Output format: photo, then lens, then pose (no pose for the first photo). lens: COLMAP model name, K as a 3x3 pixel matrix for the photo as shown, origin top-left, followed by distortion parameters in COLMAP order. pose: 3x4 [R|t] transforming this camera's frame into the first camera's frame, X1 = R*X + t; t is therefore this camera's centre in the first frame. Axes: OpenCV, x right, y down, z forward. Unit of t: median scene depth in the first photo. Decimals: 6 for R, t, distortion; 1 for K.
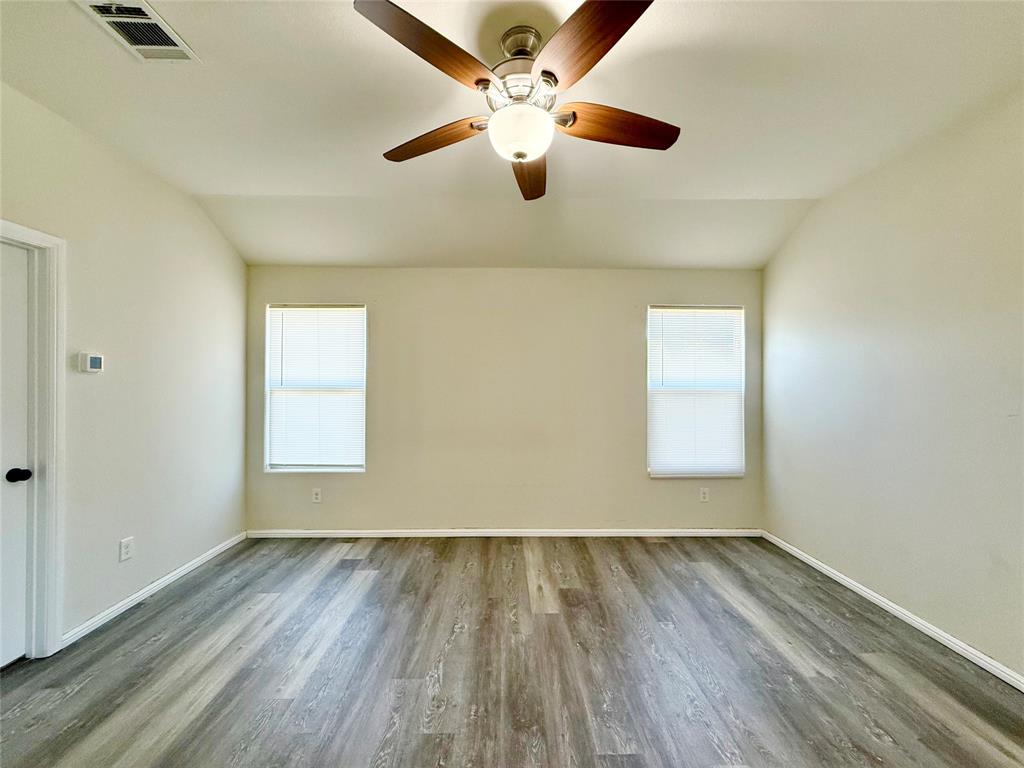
lens RADIAL K [[407.4, 0, 515.4], [0, 407.4, 388.6], [0, 0, 1]] dist [-0.000780, 0.000580]
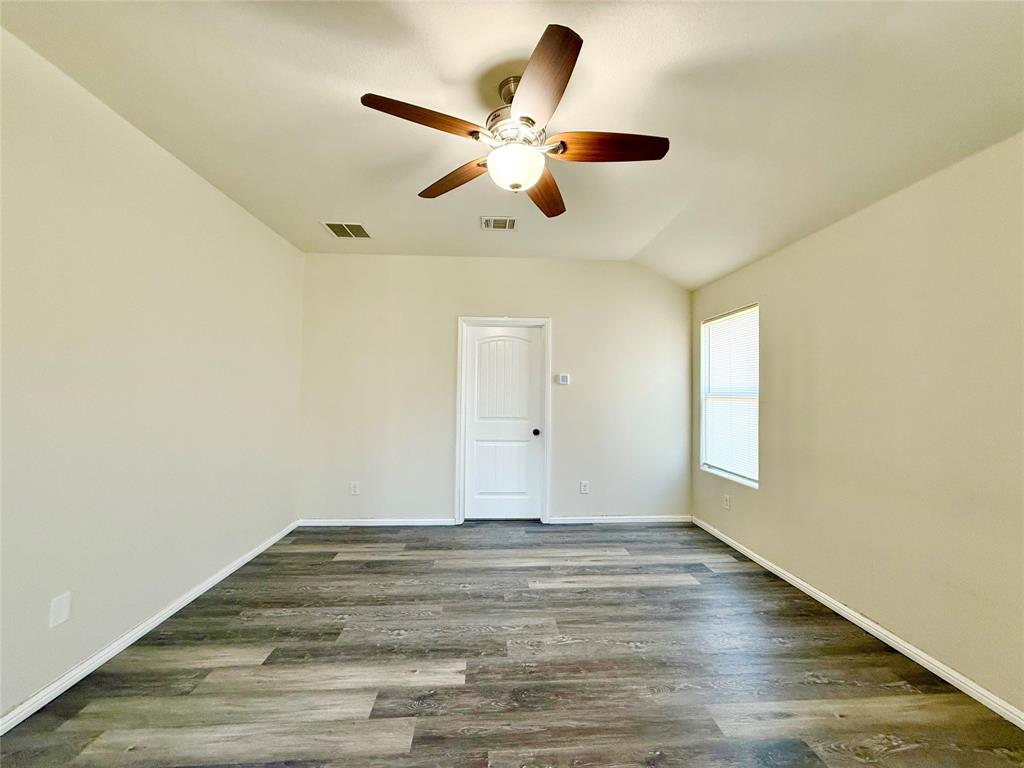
lens RADIAL K [[407.4, 0, 506.4], [0, 407.4, 387.8], [0, 0, 1]] dist [-0.000780, 0.000580]
pose [[0.029735, -0.015947, -0.999431, 0.660930], [-0.021056, 0.999641, -0.016577, 0.010579], [0.999336, 0.021537, 0.029389, 0.539910]]
